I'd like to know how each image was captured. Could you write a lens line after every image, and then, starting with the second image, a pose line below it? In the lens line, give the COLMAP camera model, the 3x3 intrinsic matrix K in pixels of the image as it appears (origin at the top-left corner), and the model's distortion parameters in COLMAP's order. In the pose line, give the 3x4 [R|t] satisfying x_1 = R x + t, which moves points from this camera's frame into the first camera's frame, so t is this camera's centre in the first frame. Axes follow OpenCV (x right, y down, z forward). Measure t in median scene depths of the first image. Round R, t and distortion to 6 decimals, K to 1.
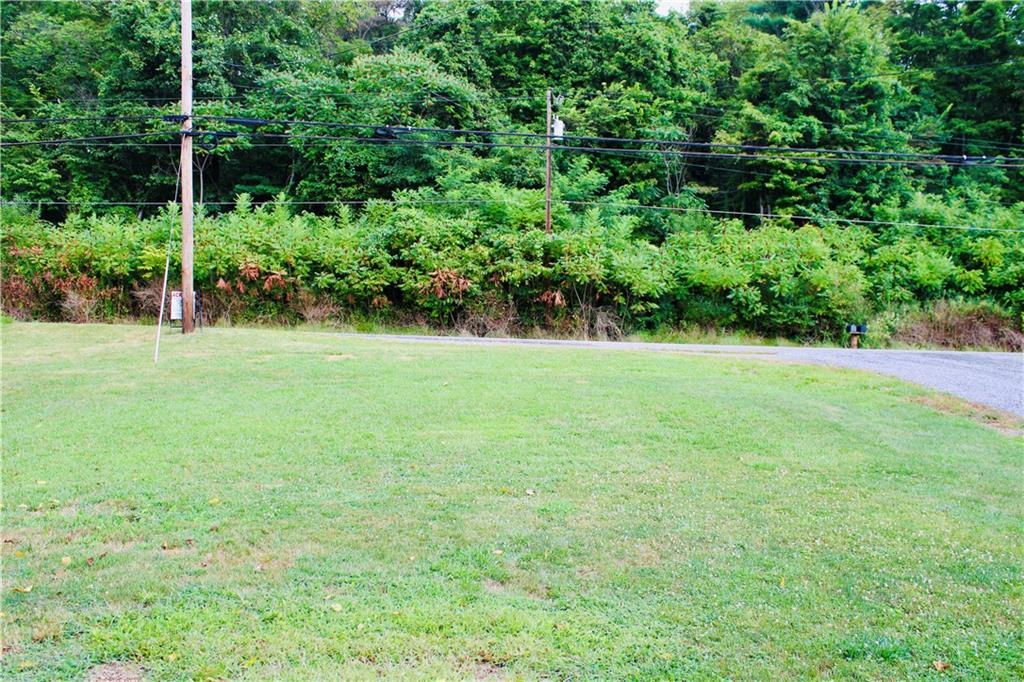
lens RADIAL K [[885.0, 0, 512.0], [0, 885.0, 341.0], [0, 0, 1]] dist [-0.159077, 0.148753]
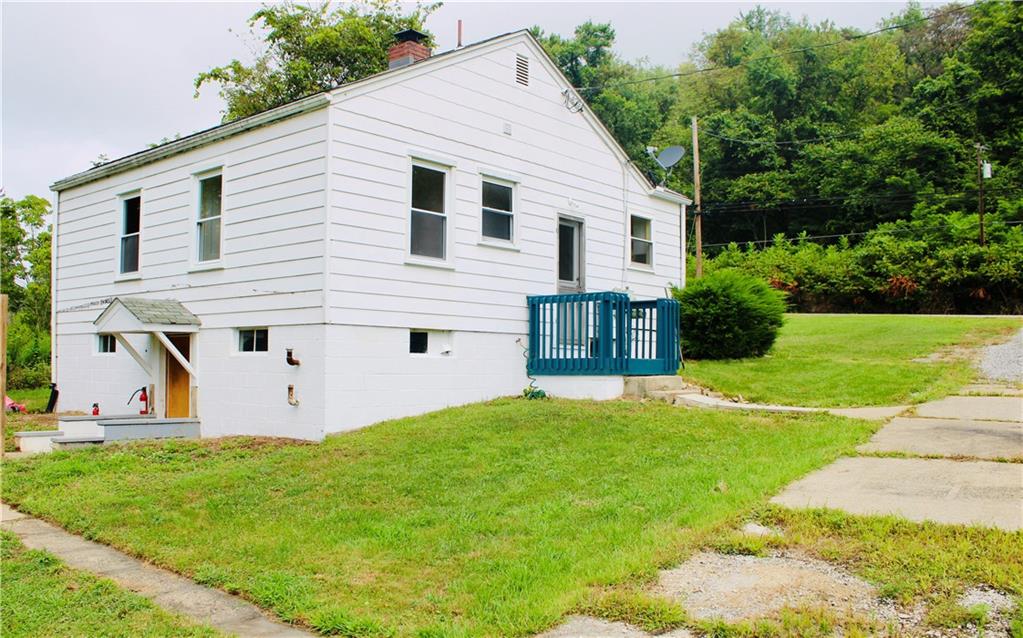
lens RADIAL K [[868.1, 0, 511.5], [0, 868.1, 319.0], [0, 0, 1]] dist [0.001635, 0.000001]
pose [[0.733129, -0.015498, -0.679913, 0.351584], [-0.021235, 0.998731, -0.045661, 0.055711], [0.679758, 0.047913, 0.731869, -0.398601]]
